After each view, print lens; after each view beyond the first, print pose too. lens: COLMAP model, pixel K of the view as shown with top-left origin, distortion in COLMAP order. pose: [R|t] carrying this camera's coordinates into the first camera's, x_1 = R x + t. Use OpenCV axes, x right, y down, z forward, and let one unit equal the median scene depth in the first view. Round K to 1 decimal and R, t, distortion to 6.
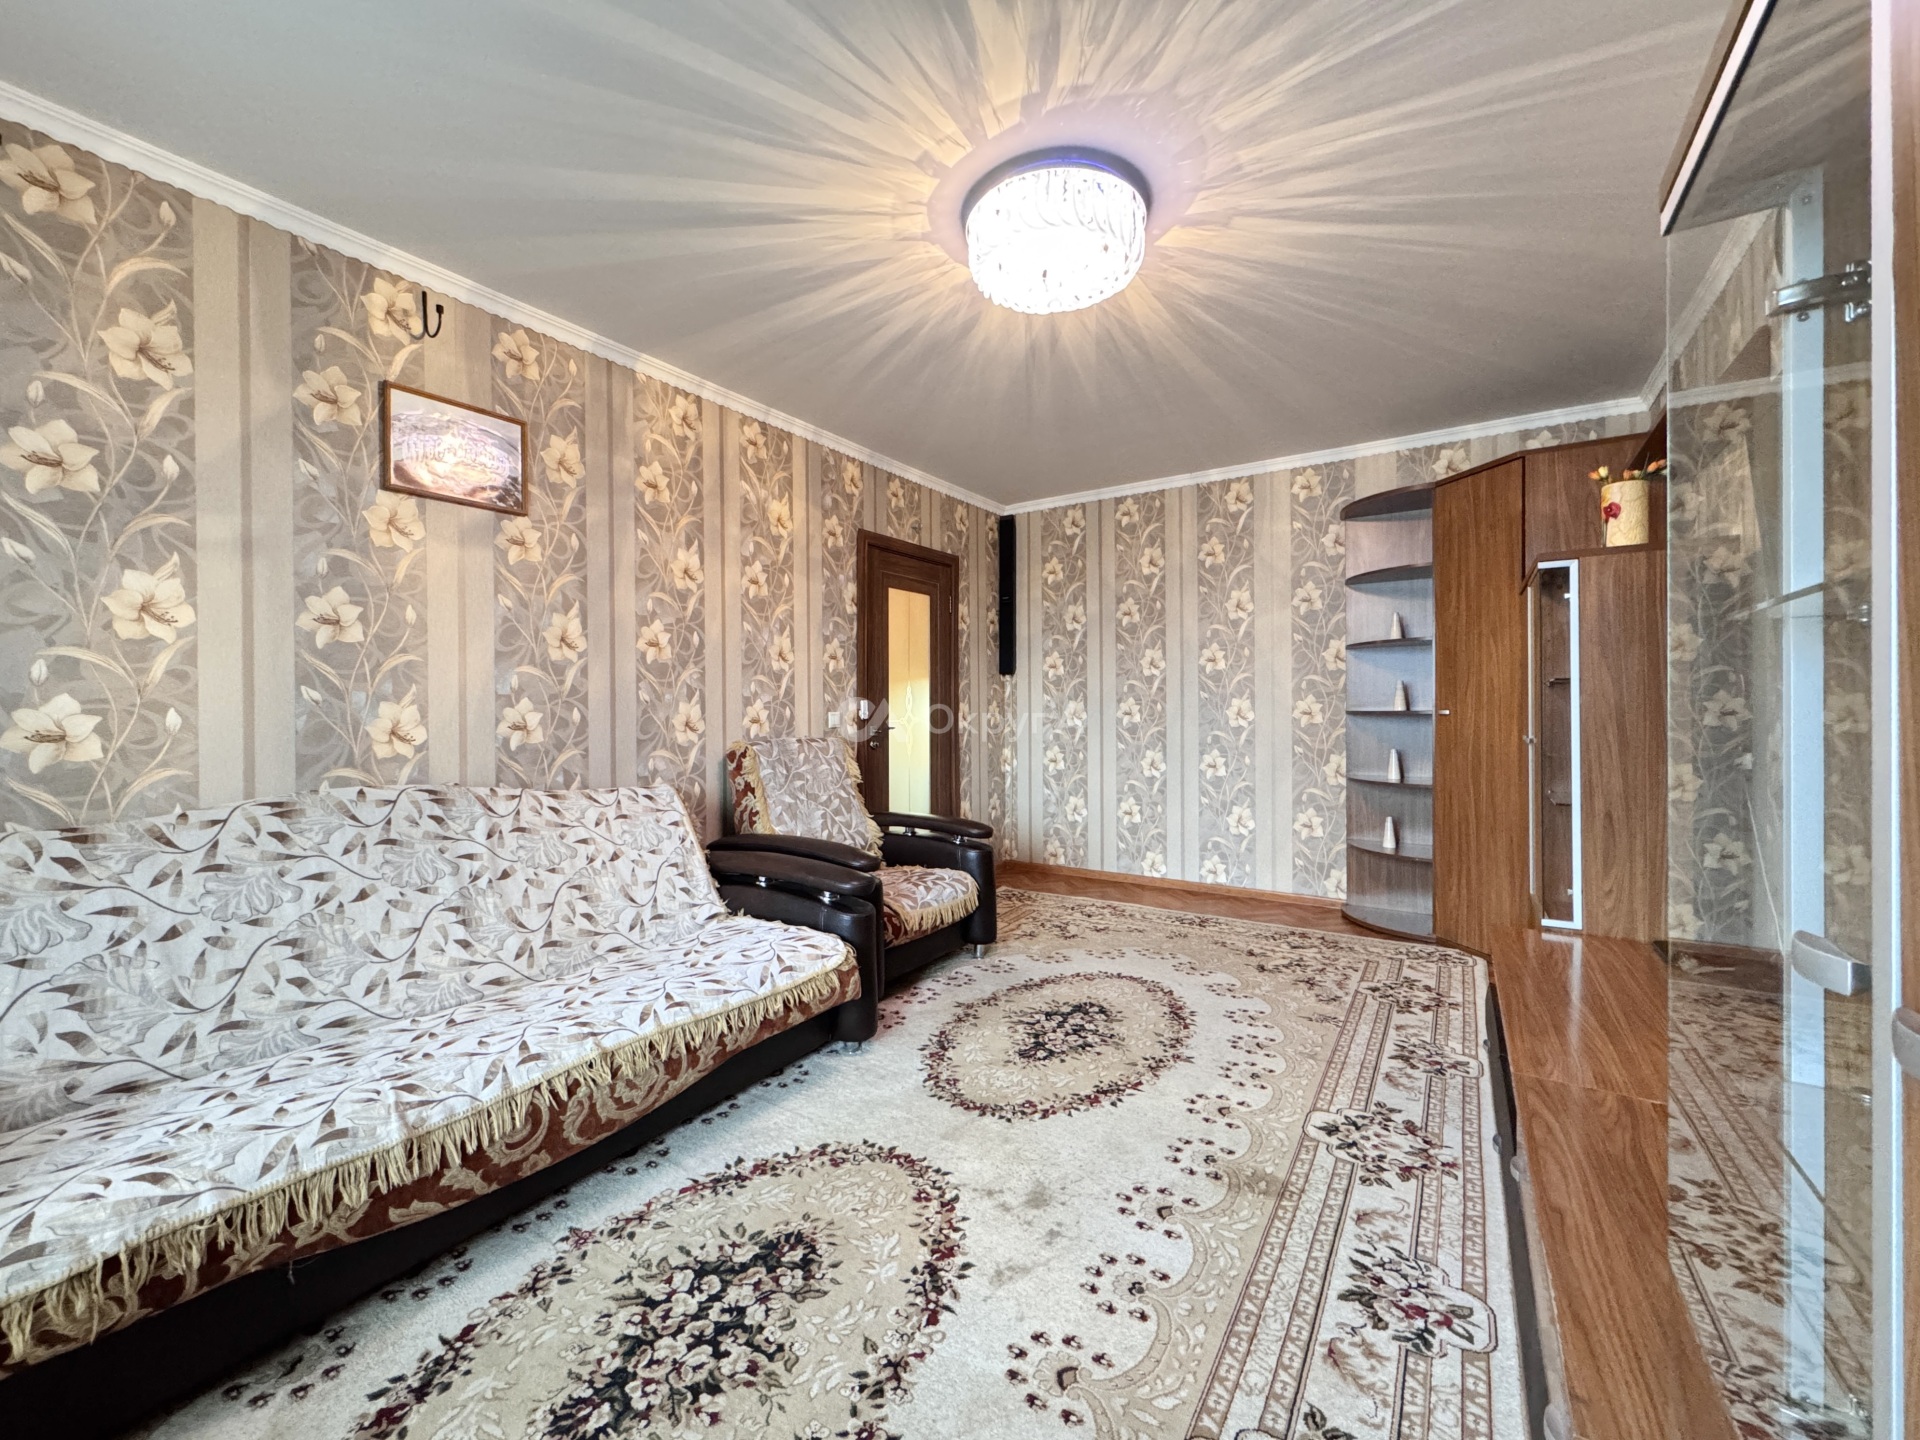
lens RADIAL K [[777.7, 0, 958.6], [0, 777.7, 708.2], [0, 0, 1]] dist [-0.001069, -0.000034]
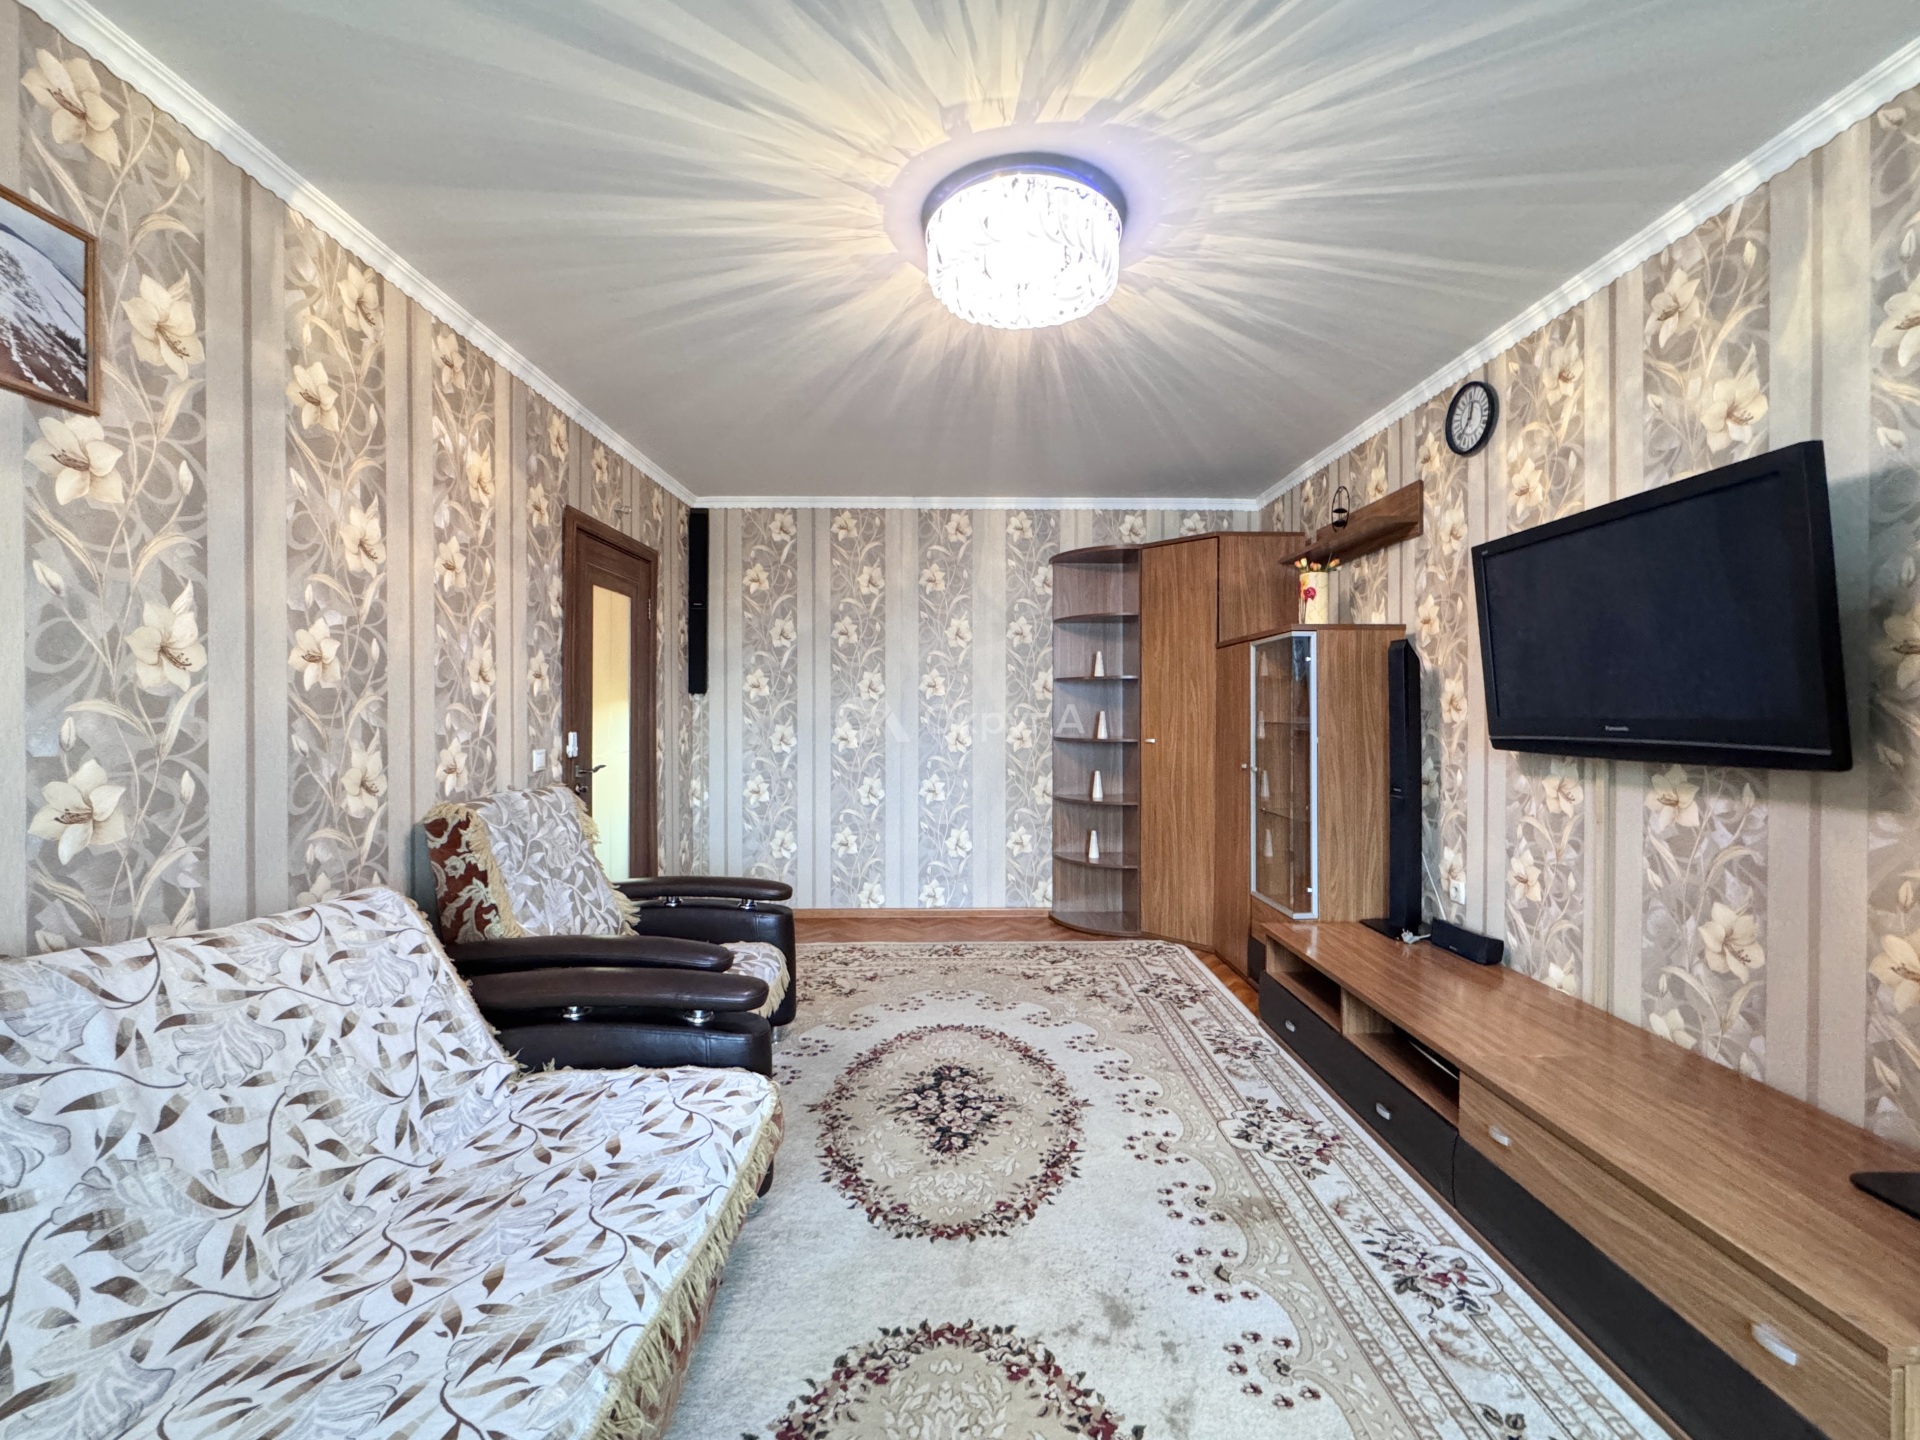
lens RADIAL K [[791.9, 0, 973.1], [0, 791.9, 711.5], [0, 0, 1]] dist [-0.001719, 0.000062]
pose [[0.821149, 0.004351, 0.570698, -0.352405], [-0.005135, 0.999987, -0.000235, -0.046910], [-0.570691, -0.002738, 0.821160, 0.206990]]
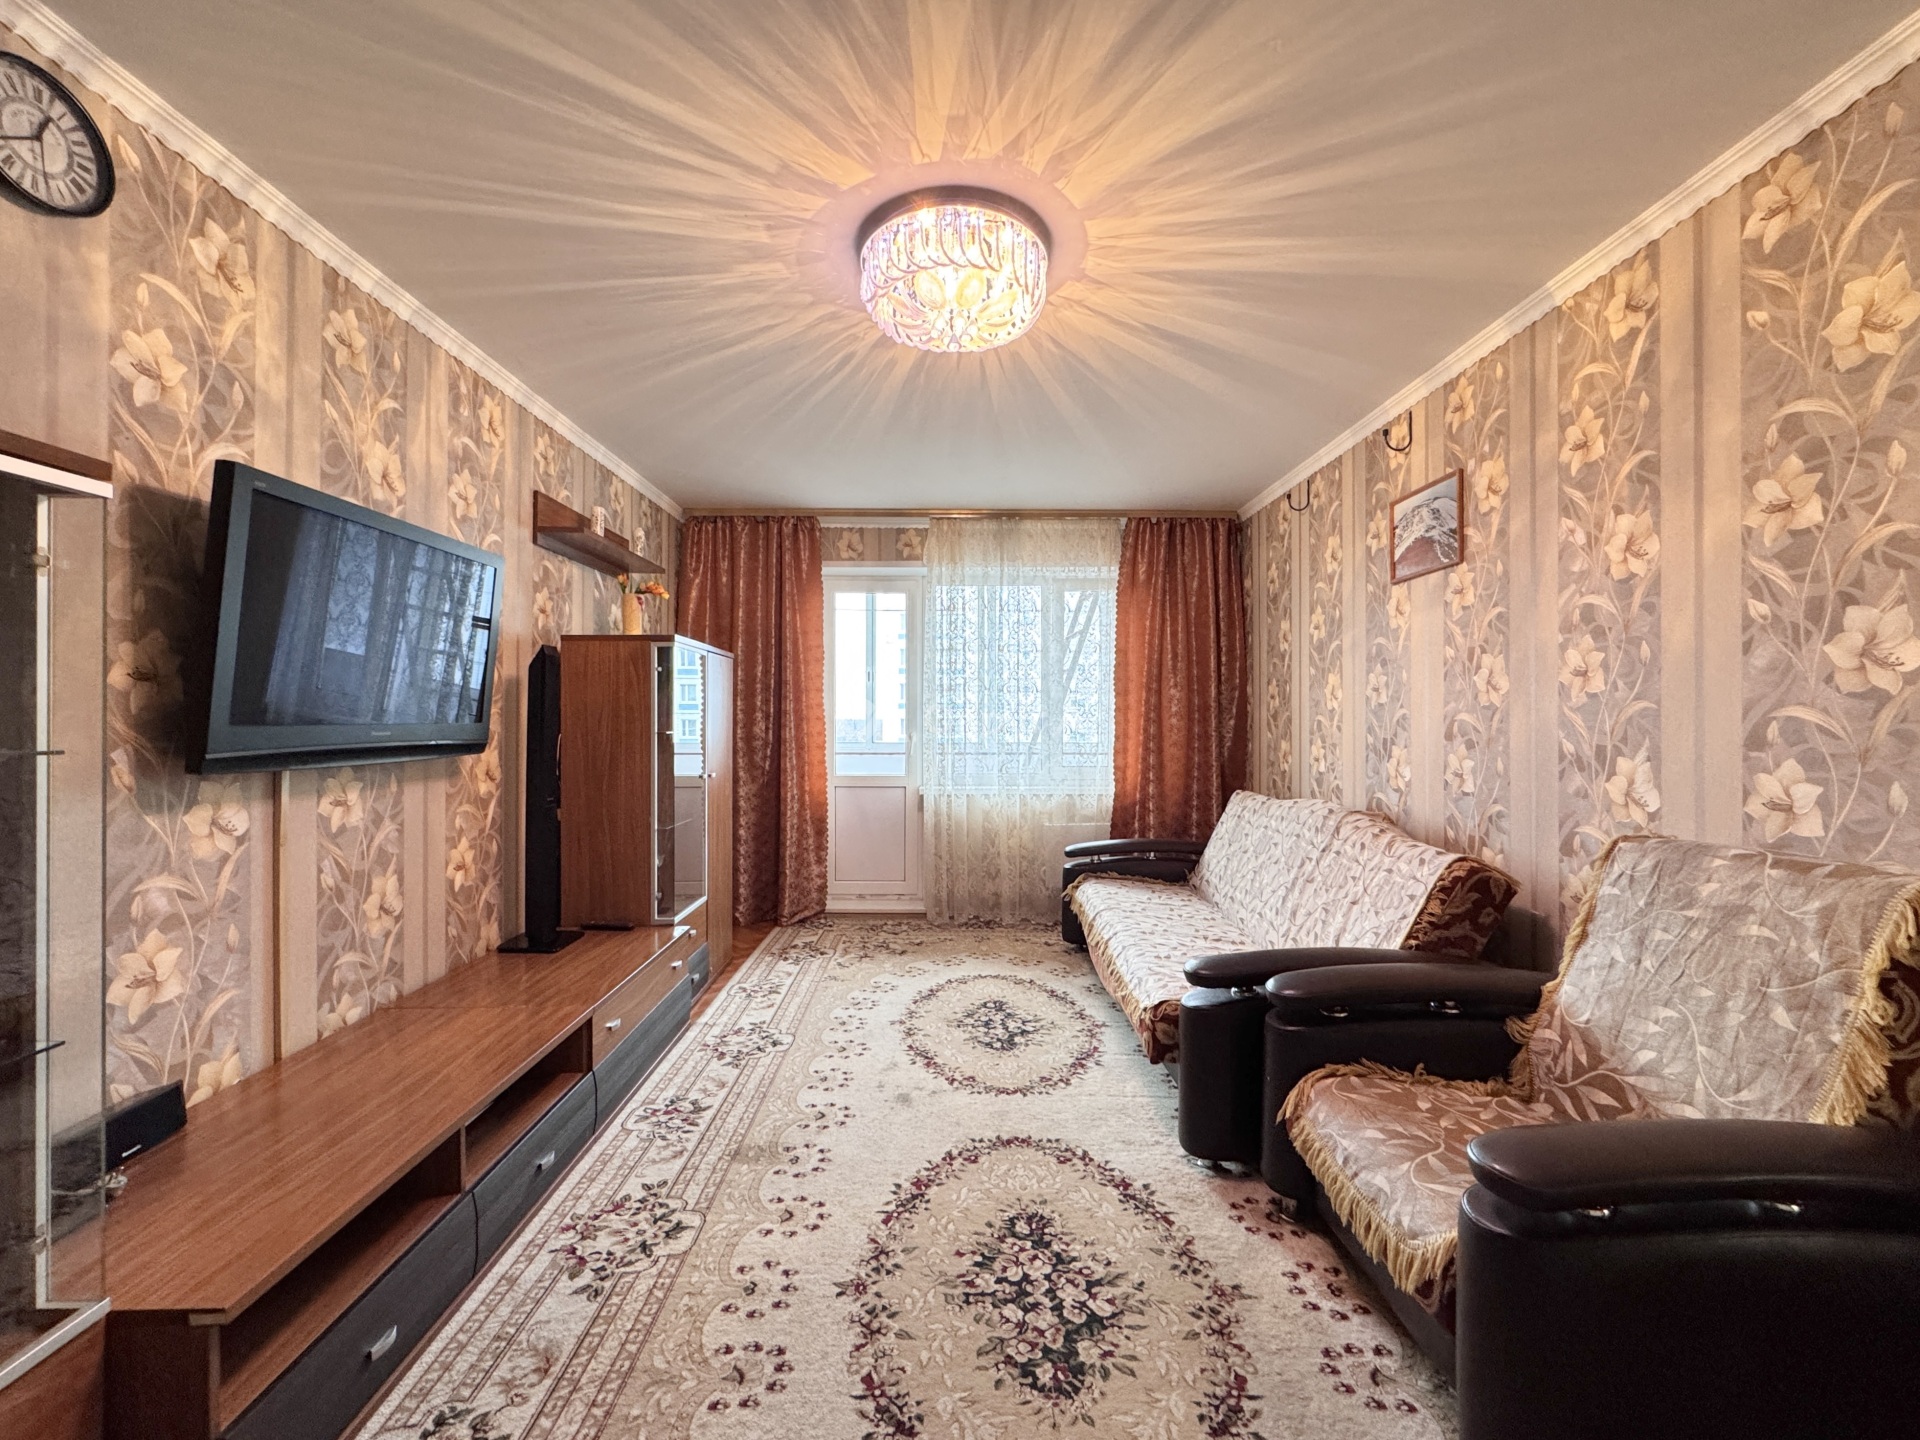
lens RADIAL K [[778.6, 0, 952.0], [0, 778.6, 716.4], [0, 0, 1]] dist [-0.000707, 0.000091]
pose [[-0.834269, 0.000968, -0.551357, 0.508664], [0.003338, 0.999989, -0.003296, -0.046362], [0.551348, -0.004590, -0.834263, 1.394830]]
